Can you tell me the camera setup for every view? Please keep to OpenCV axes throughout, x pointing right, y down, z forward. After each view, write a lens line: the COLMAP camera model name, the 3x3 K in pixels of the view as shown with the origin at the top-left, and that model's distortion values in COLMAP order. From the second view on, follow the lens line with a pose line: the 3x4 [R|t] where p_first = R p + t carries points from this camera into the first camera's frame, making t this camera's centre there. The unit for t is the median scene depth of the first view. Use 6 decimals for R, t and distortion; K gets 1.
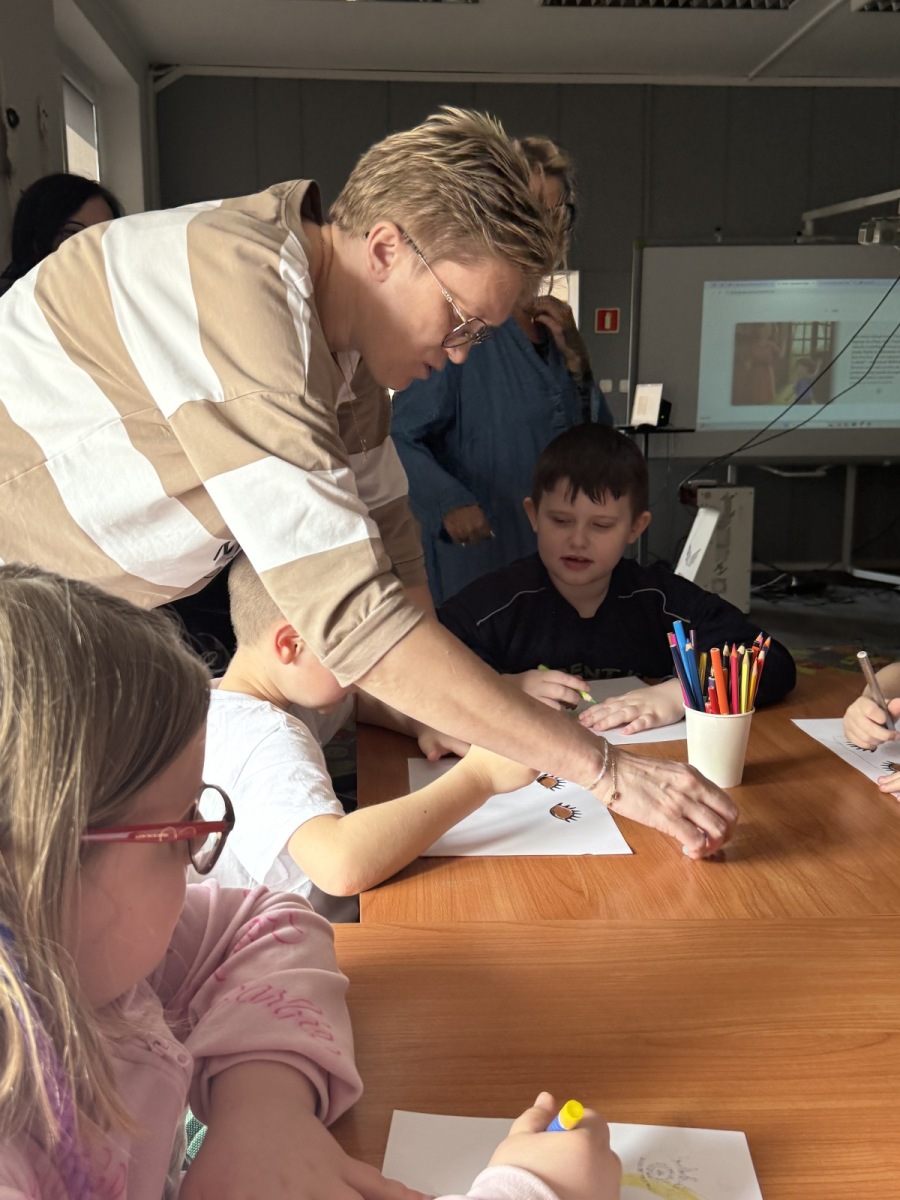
lens RADIAL K [[1139.7, 0, 448.5], [0, 1139.7, 599.8], [0, 0, 1]] dist [0.041705, 0.000000]
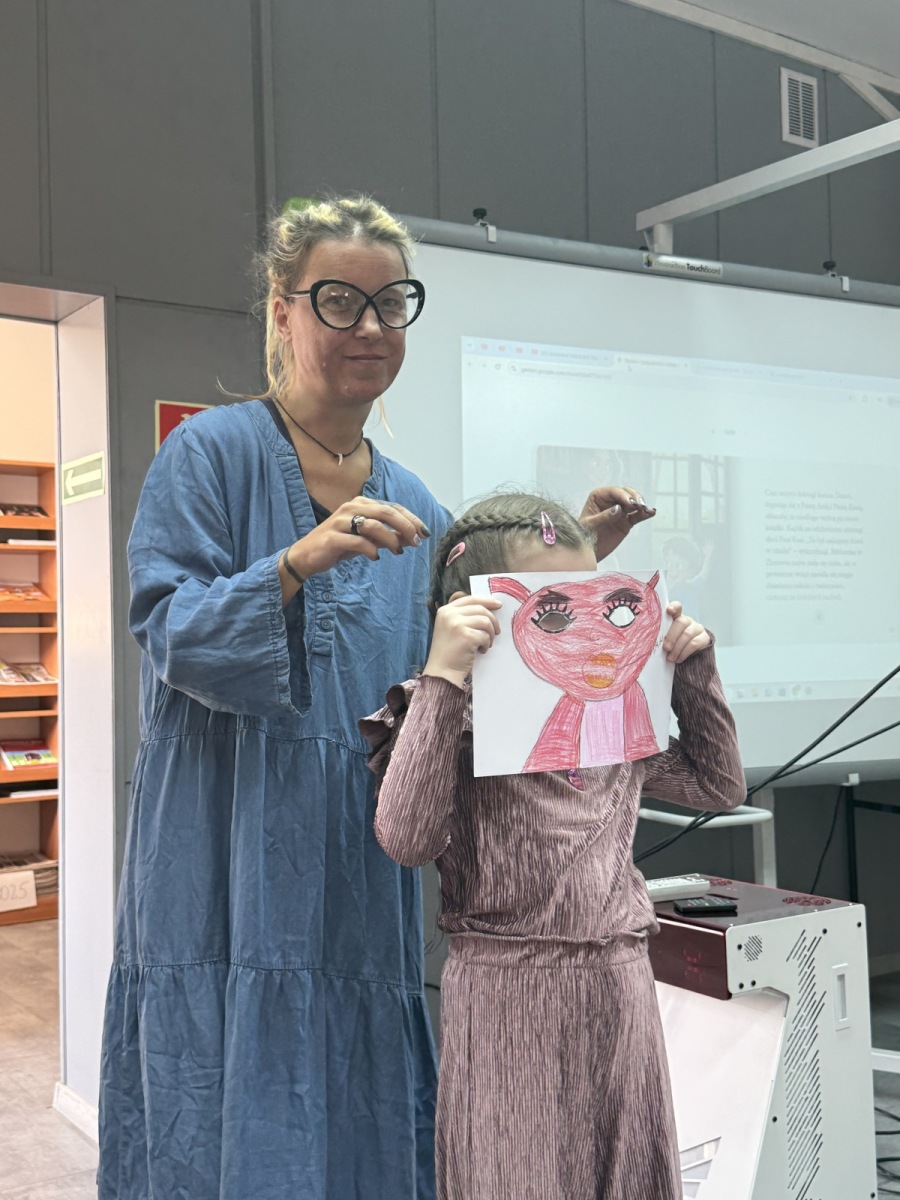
lens RADIAL K [[1339.5, 0, 450.7], [0, 1339.5, 601.3], [0, 0, 1]] dist [0.068265, 0.000000]
pose [[0.861702, 0.009753, 0.507321, -0.007710], [0.103437, 0.975445, -0.194444, -0.102640], [-0.496760, 0.220029, 0.839534, 0.640698]]
